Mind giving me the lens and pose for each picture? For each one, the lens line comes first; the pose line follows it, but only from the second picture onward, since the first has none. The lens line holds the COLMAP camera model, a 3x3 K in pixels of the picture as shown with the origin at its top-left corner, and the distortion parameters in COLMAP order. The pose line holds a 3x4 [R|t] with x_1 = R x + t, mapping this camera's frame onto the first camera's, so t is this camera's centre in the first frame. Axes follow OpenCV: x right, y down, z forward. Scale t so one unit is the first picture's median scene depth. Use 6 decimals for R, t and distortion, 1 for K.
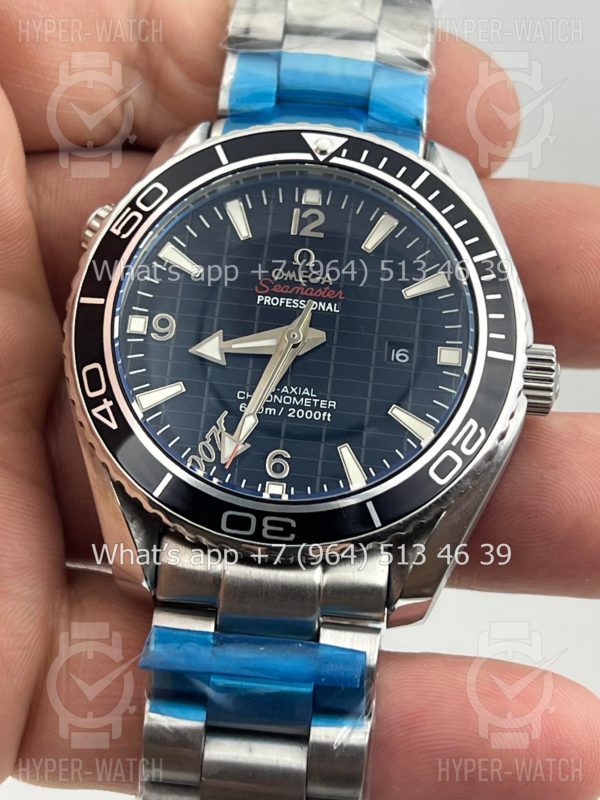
lens RADIAL K [[1946.5, 0, 297.3], [0, 1946.5, 407.2], [0, 0, 1]] dist [0.125375, 0.000000]
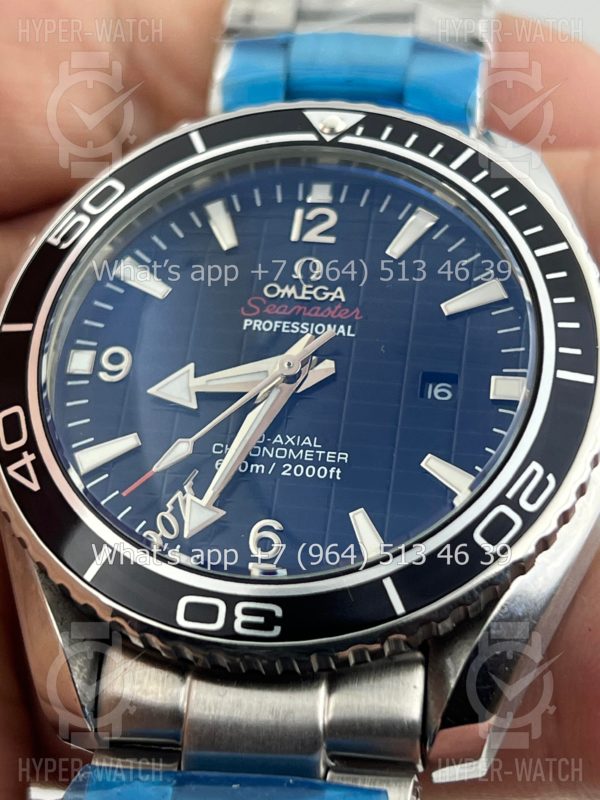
lens RADIAL K [[1946.5, 0, 297.4], [0, 1946.5, 396.8], [0, 0, 1]] dist [0.125375, 0.000000]
pose [[0.993706, -0.032228, -0.107288, 0.078570], [0.012237, 0.983221, -0.182006, 0.106653], [0.111353, 0.179548, 0.977427, 0.293721]]
